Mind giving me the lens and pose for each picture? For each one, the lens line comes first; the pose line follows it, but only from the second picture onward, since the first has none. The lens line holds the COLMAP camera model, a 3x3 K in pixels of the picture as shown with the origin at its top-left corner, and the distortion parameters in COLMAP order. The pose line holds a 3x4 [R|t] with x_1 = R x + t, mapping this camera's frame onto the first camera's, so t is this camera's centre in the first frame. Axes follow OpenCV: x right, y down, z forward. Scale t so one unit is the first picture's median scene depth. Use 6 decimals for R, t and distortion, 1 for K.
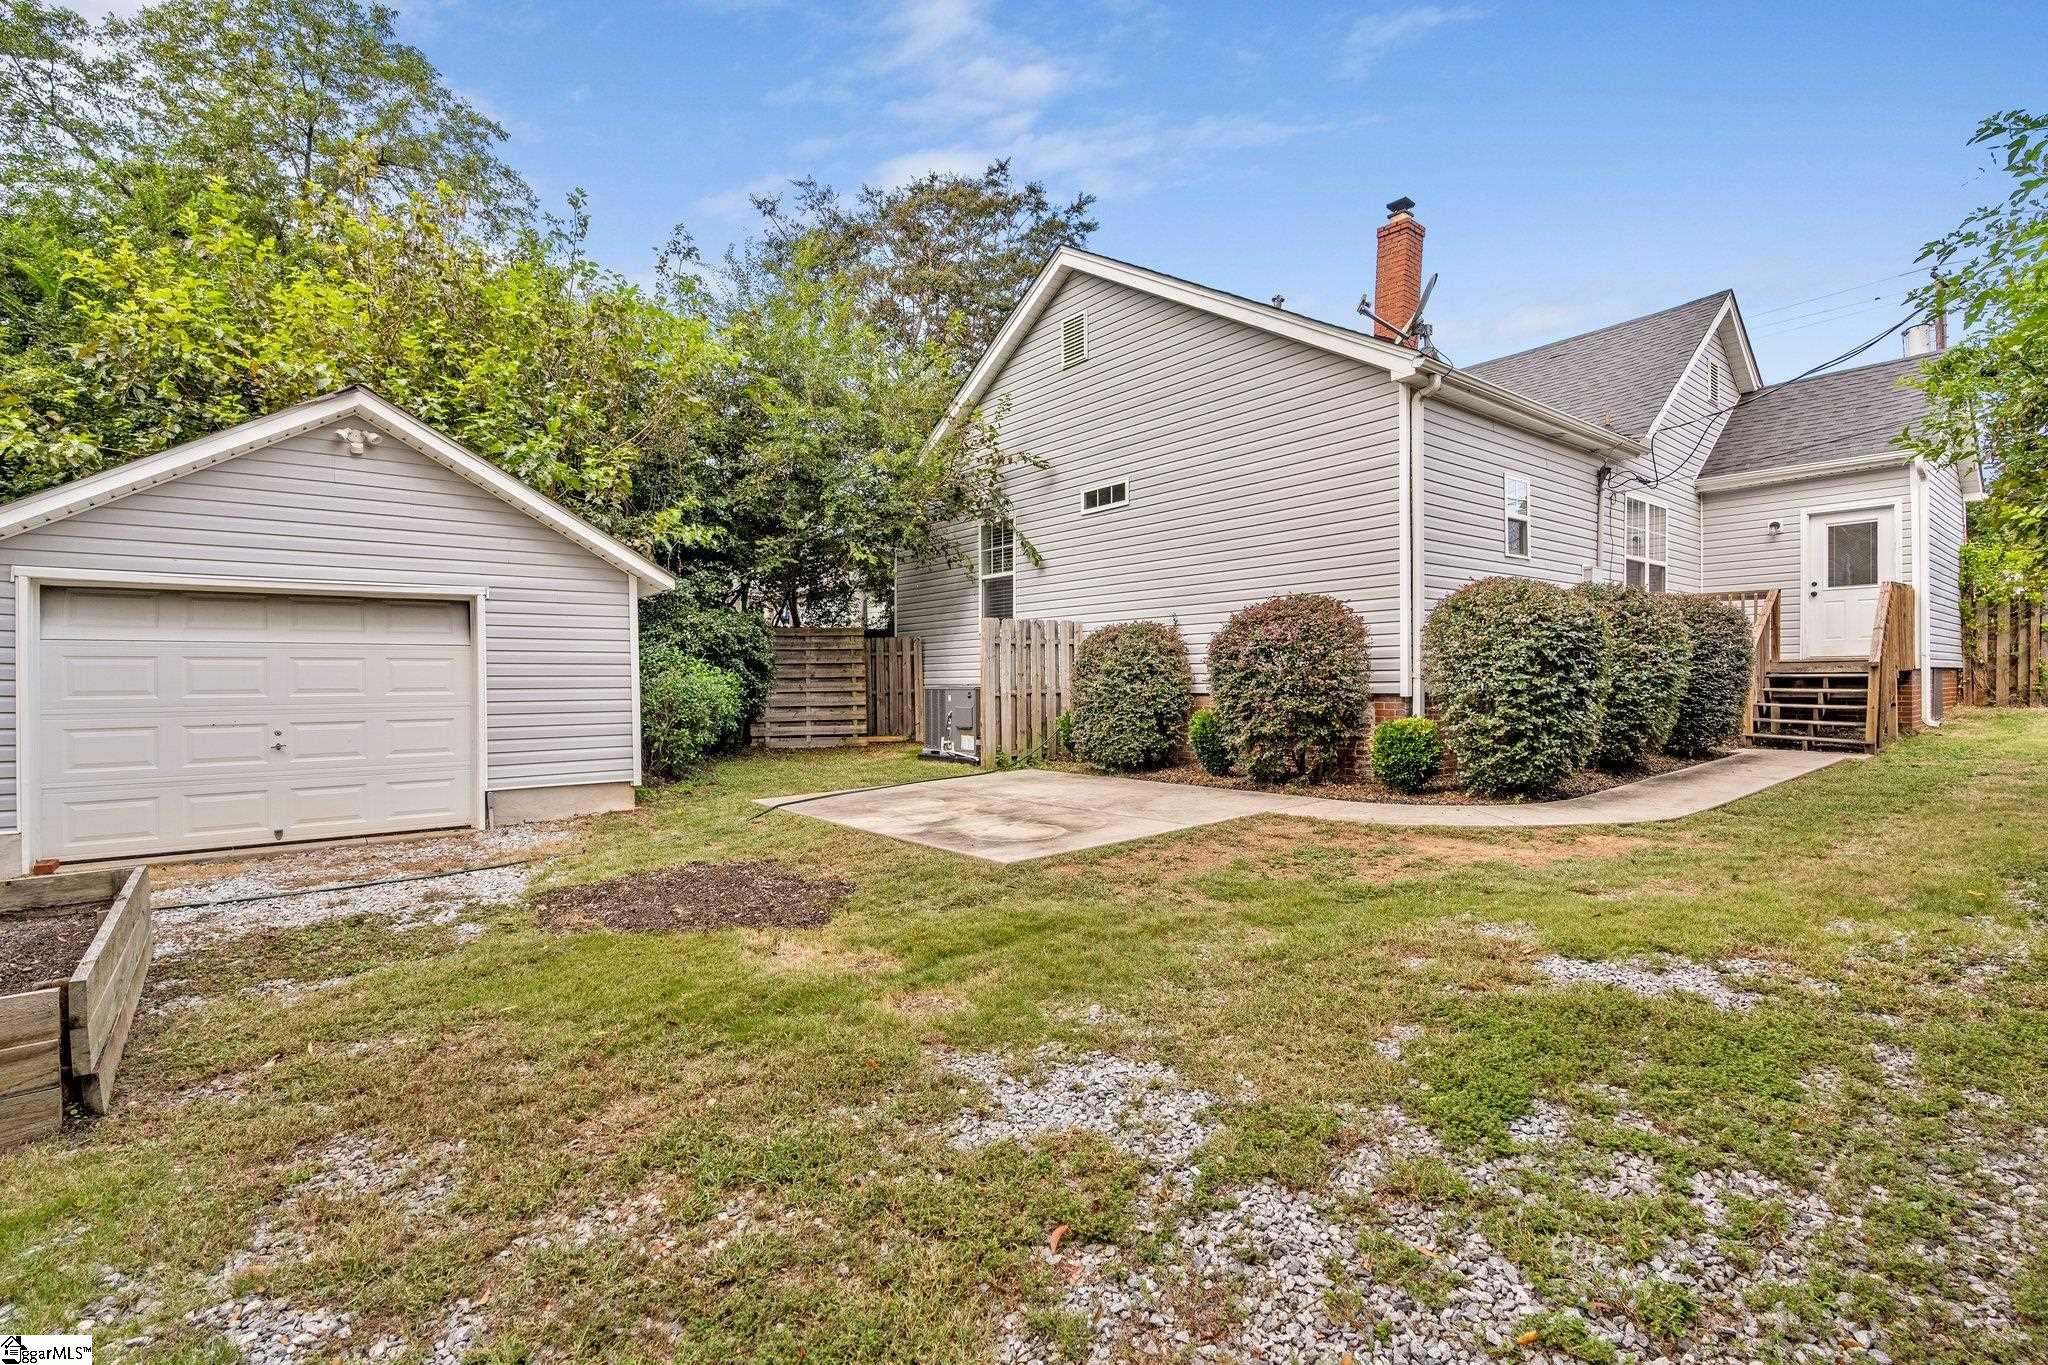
lens RADIAL K [[929.2, 0, 1013.4], [0, 929.2, 687.0], [0, 0, 1]] dist [0.000700, 0.000905]
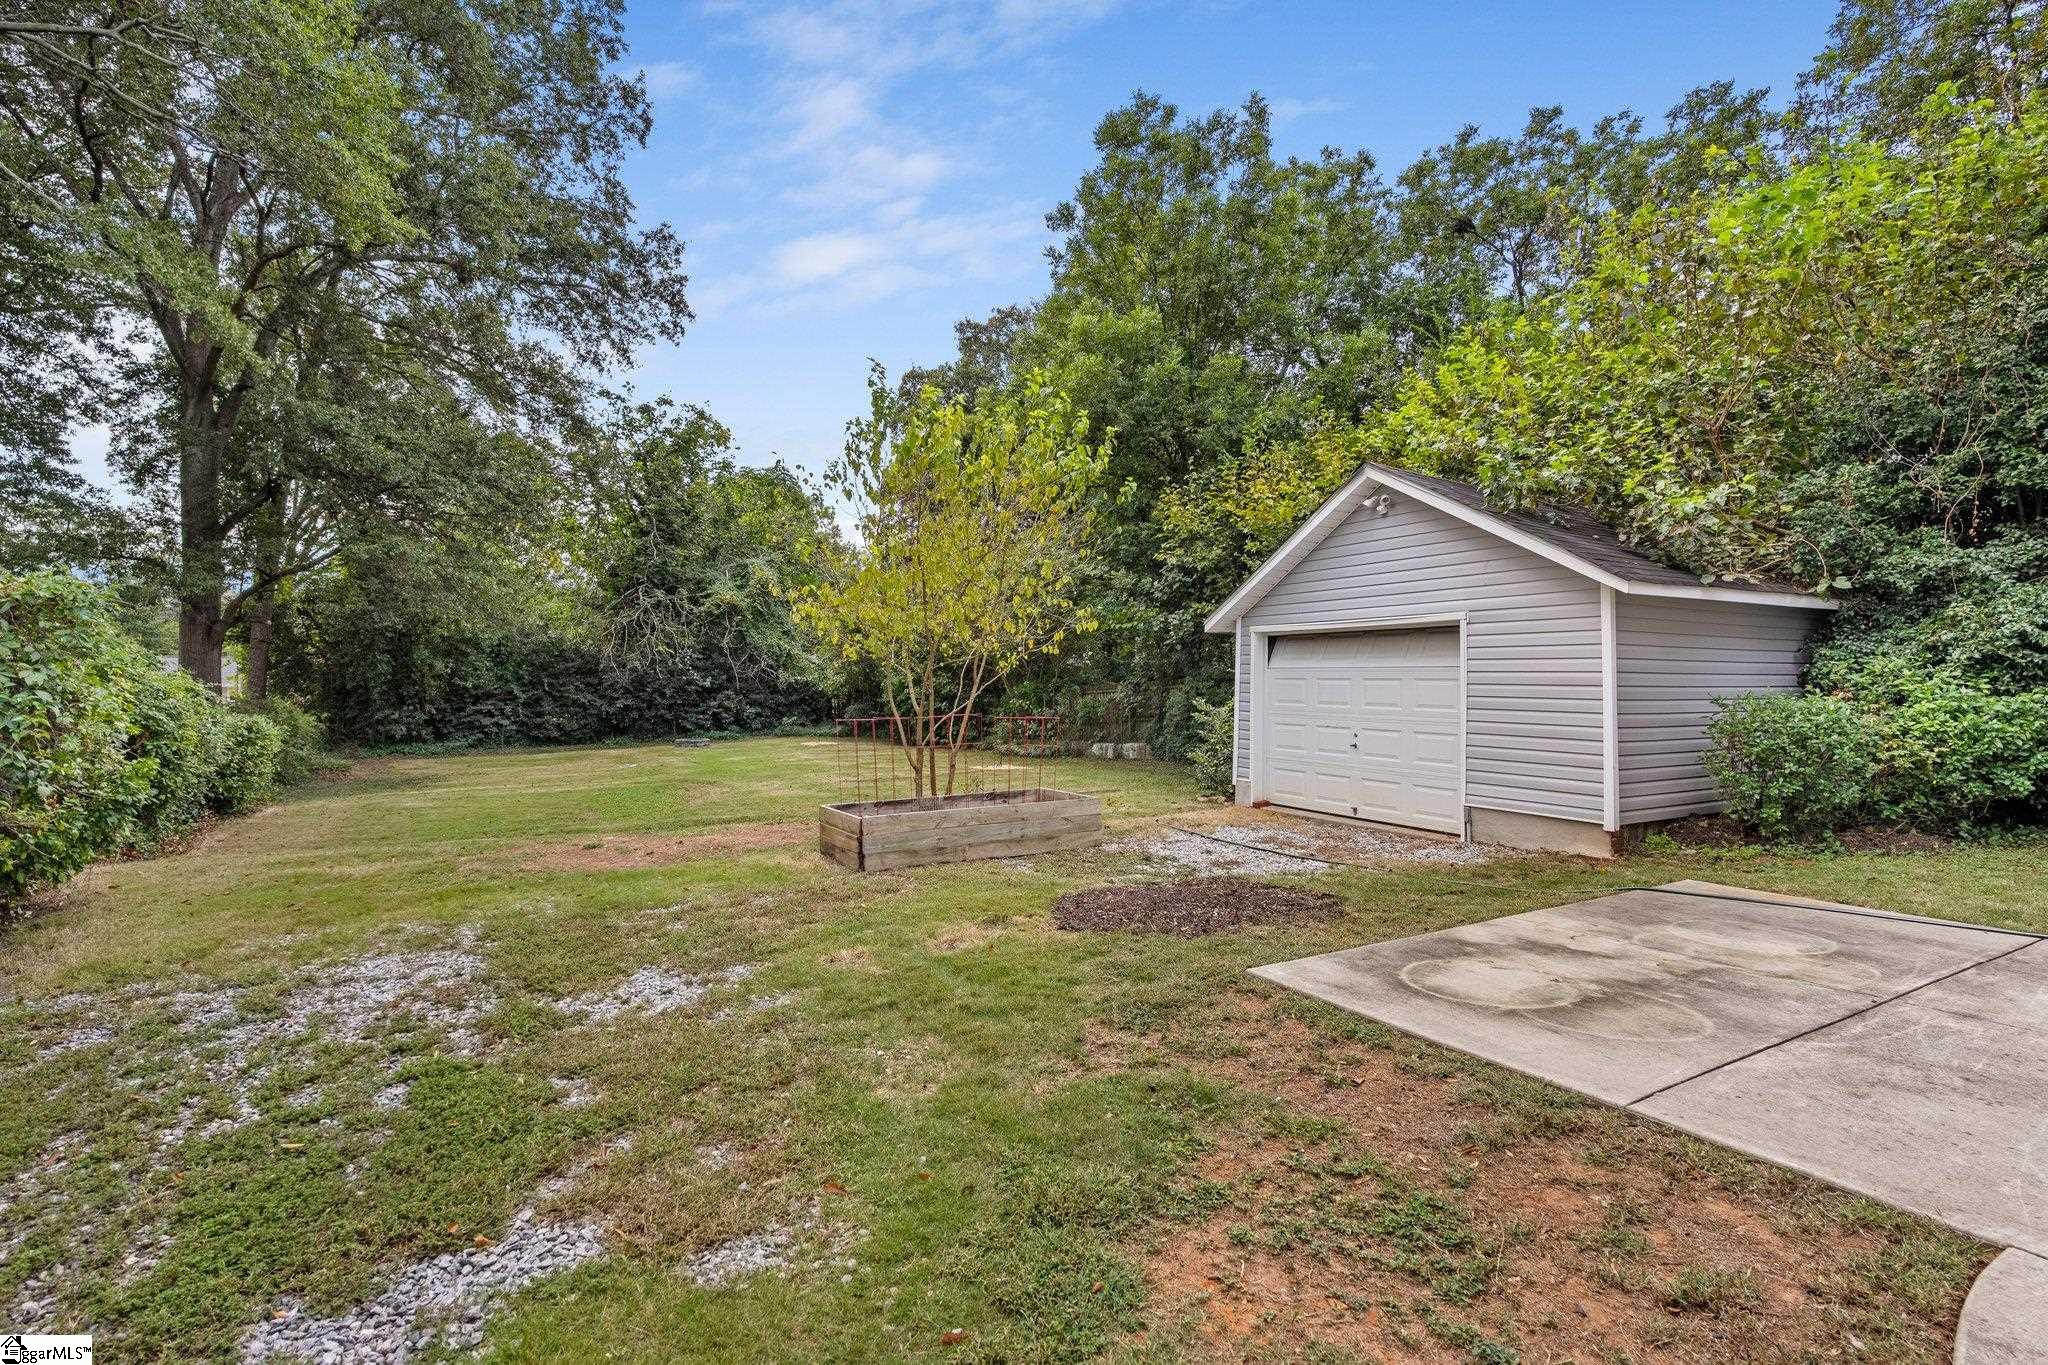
lens RADIAL K [[929.2, 0, 1016.8], [0, 929.2, 680.5], [0, 0, 1]] dist [0.000700, 0.000905]
pose [[-0.158759, 0.005005, -0.987305, 1.402944], [-0.005759, 0.999965, 0.005995, -0.084071], [0.987301, 0.006638, -0.158725, 1.708385]]
